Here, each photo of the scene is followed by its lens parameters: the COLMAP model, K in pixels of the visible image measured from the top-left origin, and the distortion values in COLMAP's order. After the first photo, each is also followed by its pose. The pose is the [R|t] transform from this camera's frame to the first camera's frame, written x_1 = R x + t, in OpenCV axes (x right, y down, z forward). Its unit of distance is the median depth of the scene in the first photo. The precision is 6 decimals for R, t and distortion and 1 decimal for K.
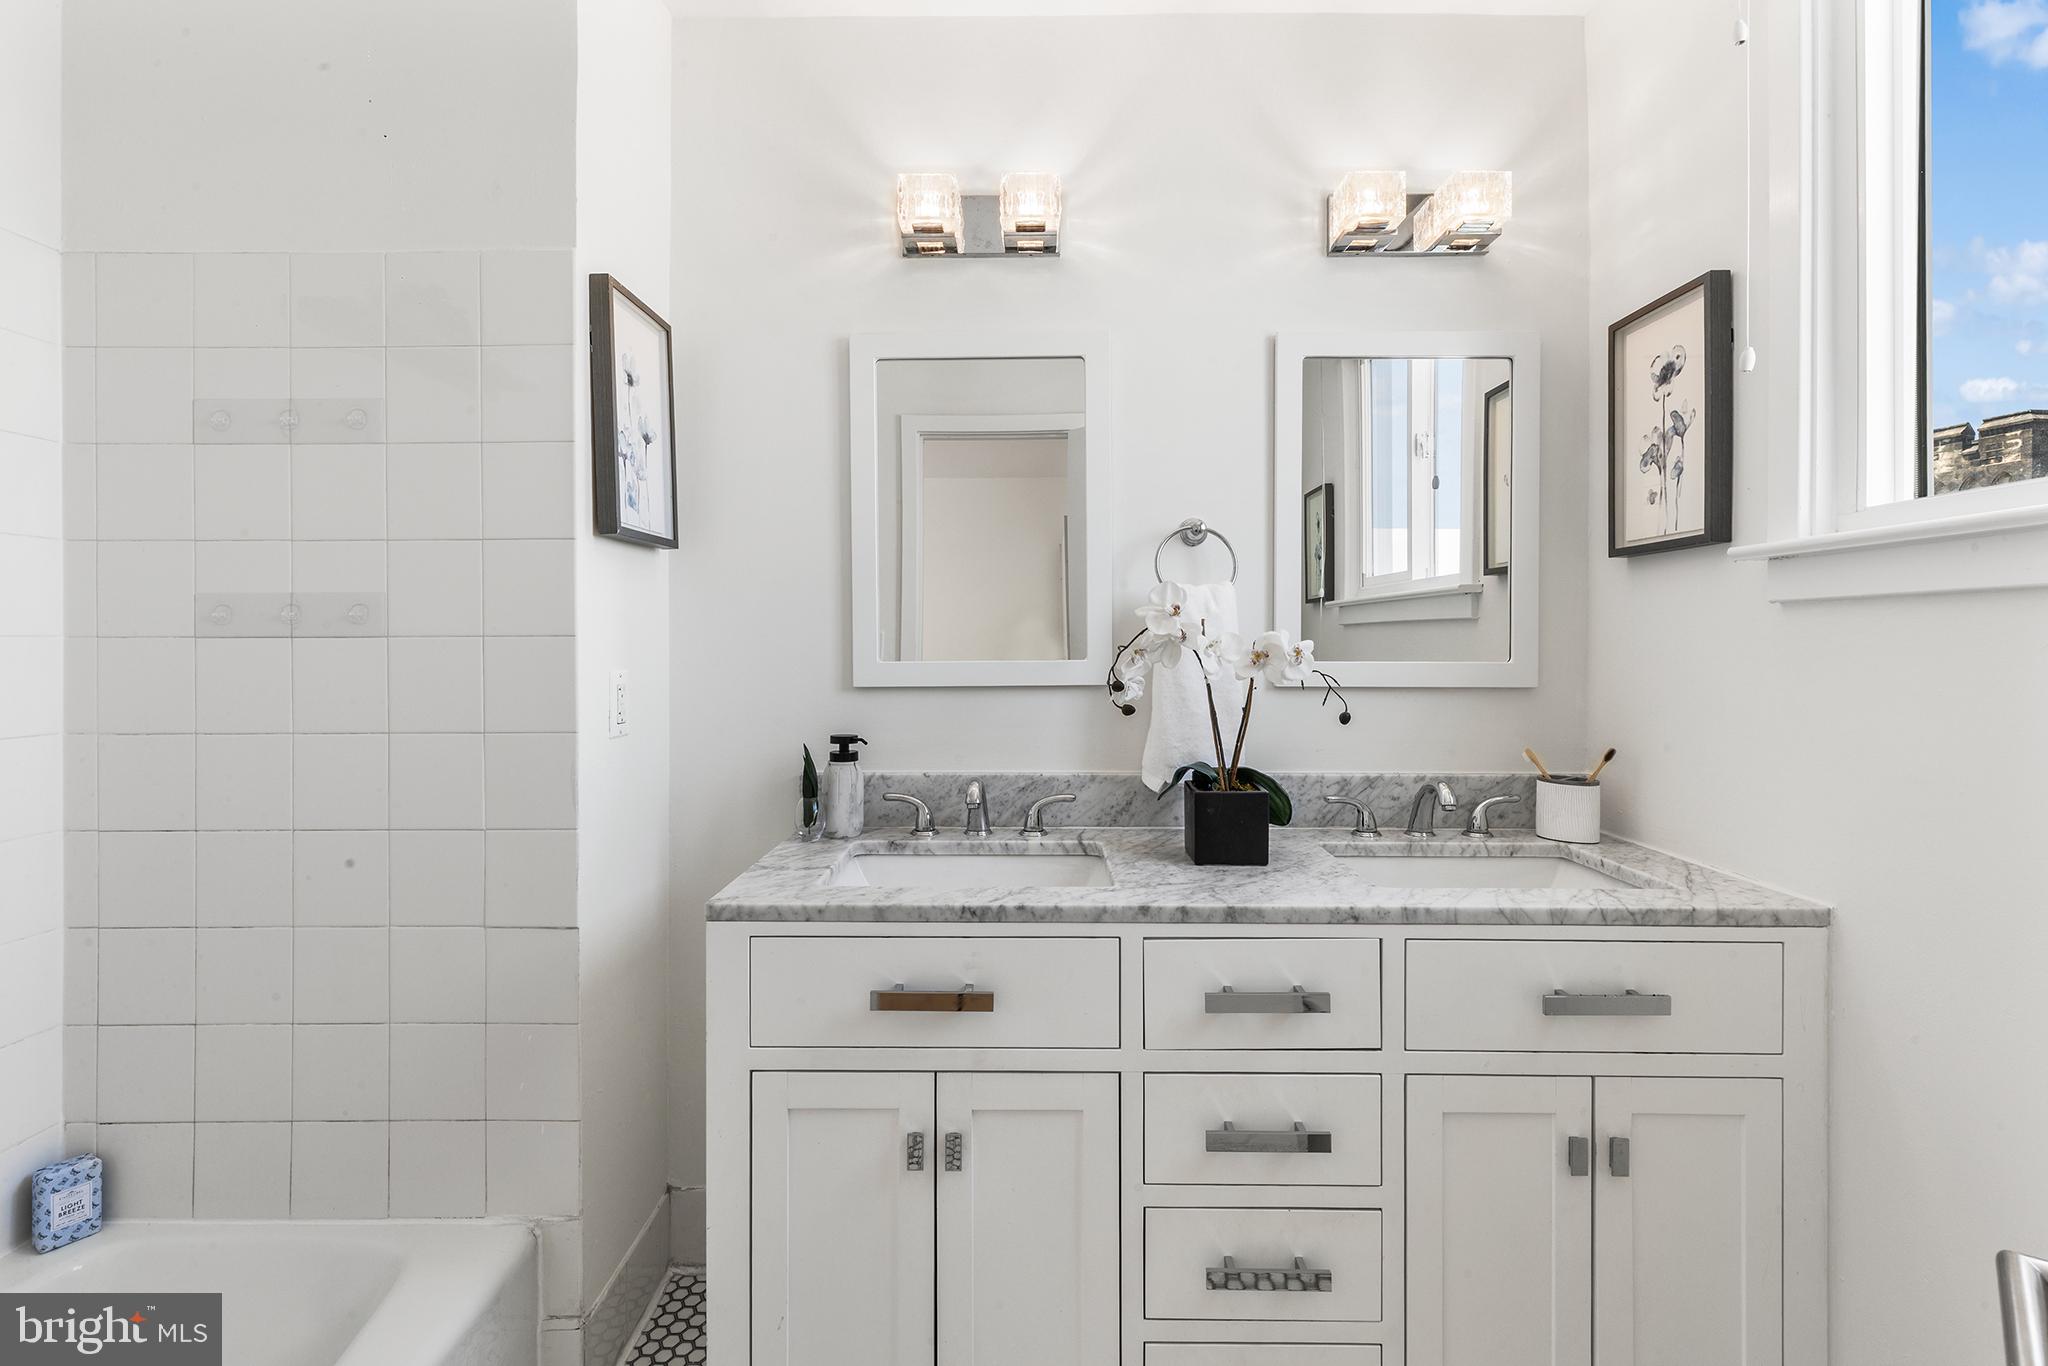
lens RADIAL K [[930.8, 0, 1025.4], [0, 930.8, 668.6], [0, 0, 1]] dist [0.003379, -0.001312]
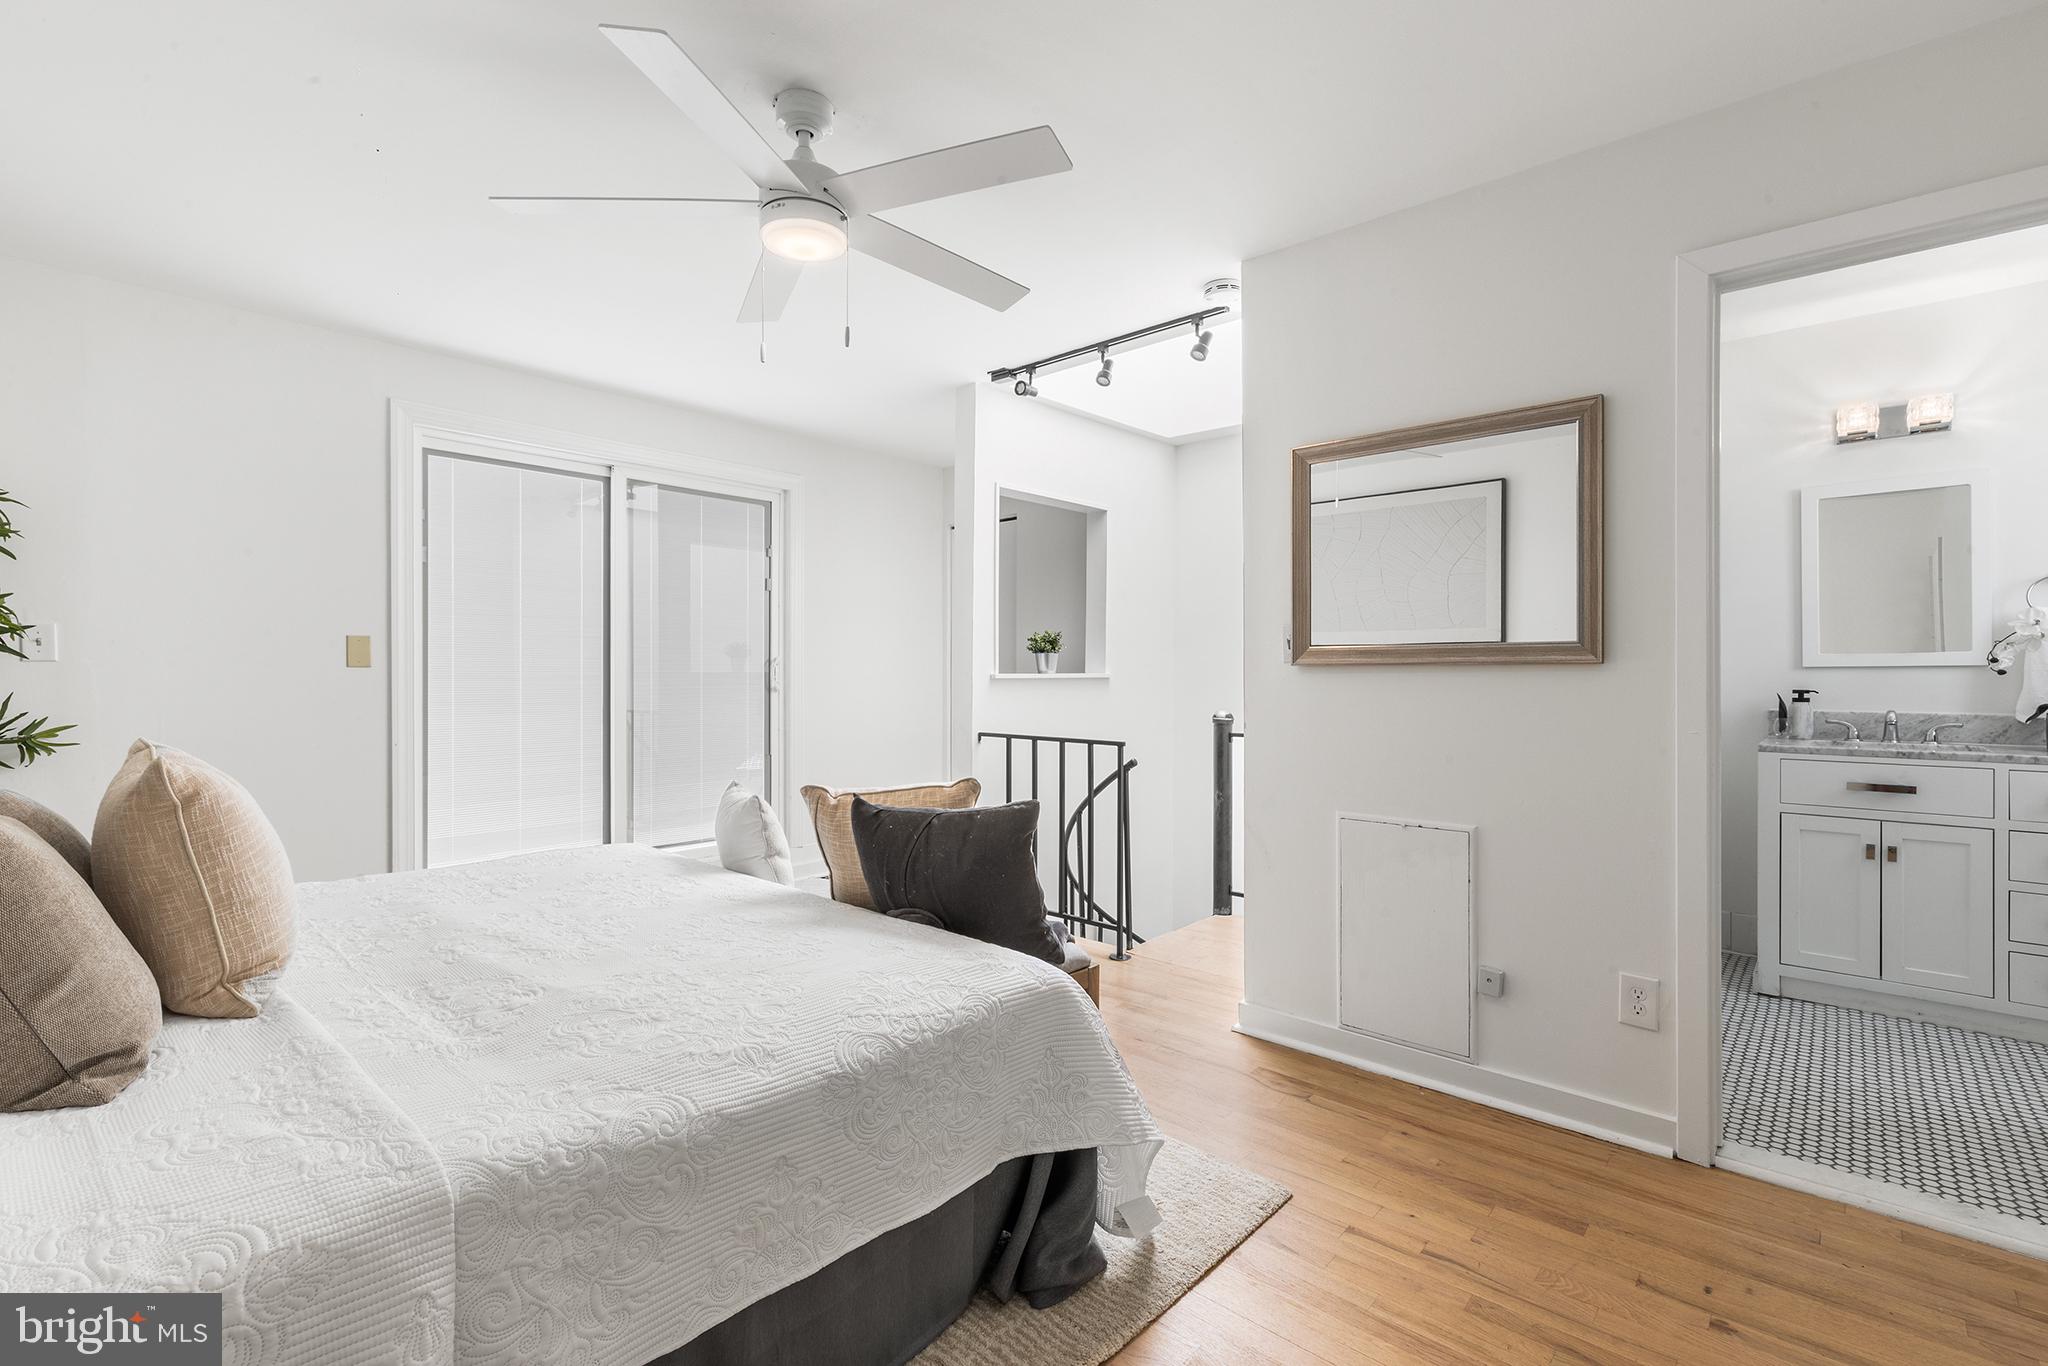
lens RADIAL K [[930.8, 0, 1017.0], [0, 930.8, 685.6], [0, 0, 1]] dist [0.003379, -0.001312]
pose [[0.749114, 0.003880, -0.662430, -0.131960], [-0.009877, 0.999937, -0.005312, 0.092491], [0.662368, 0.010522, 0.749105, -1.705181]]
